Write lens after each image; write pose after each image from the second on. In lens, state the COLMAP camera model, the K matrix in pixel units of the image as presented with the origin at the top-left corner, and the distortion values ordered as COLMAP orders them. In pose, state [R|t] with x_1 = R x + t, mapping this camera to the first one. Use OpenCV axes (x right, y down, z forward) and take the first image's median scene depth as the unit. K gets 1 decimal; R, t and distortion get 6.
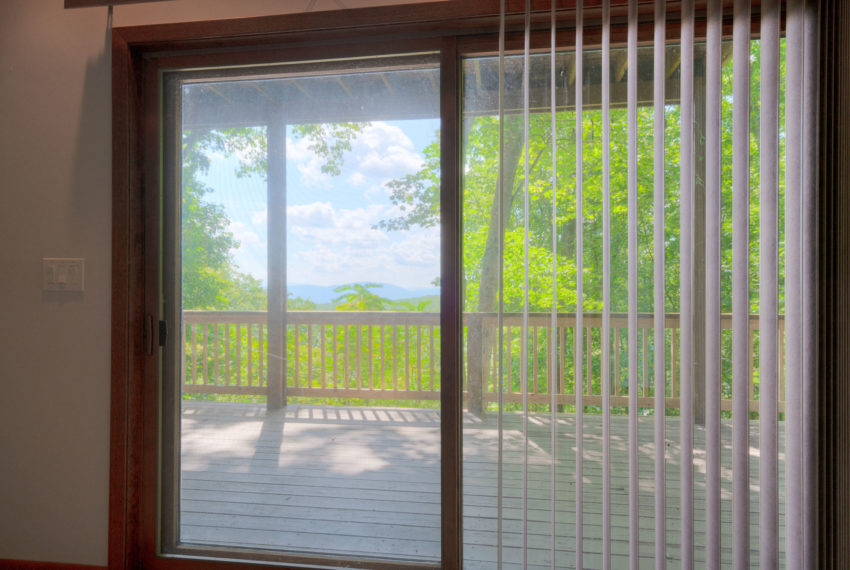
lens RADIAL K [[514.3, 0, 421.5], [0, 514.3, 285.2], [0, 0, 1]] dist [0.007256, 0.002307]
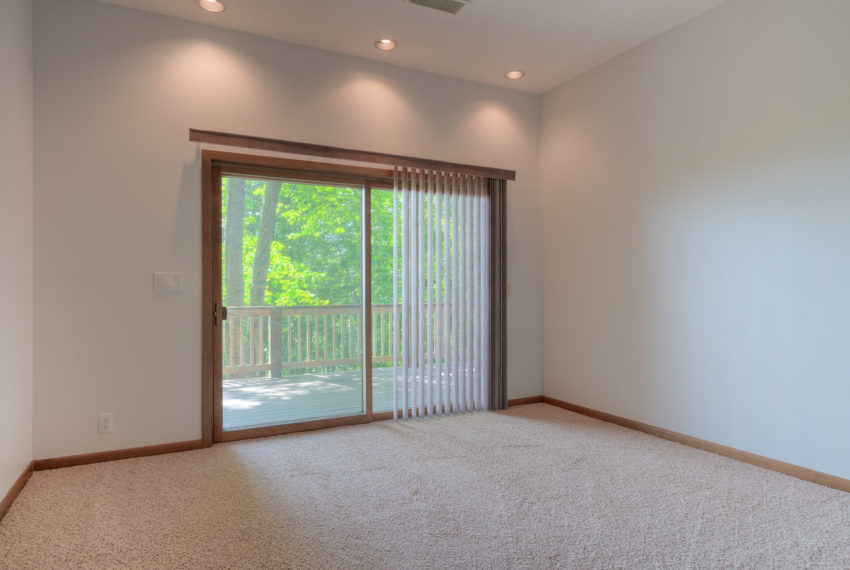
lens RADIAL K [[514.3, 0, 421.5], [0, 514.3, 285.2], [0, 0, 1]] dist [0.007256, 0.002307]
pose [[0.812324, 0.003818, 0.583194, -0.473661], [-0.002329, 0.999992, -0.003303, -0.002160], [-0.583202, 0.001325, 0.812326, -0.438494]]
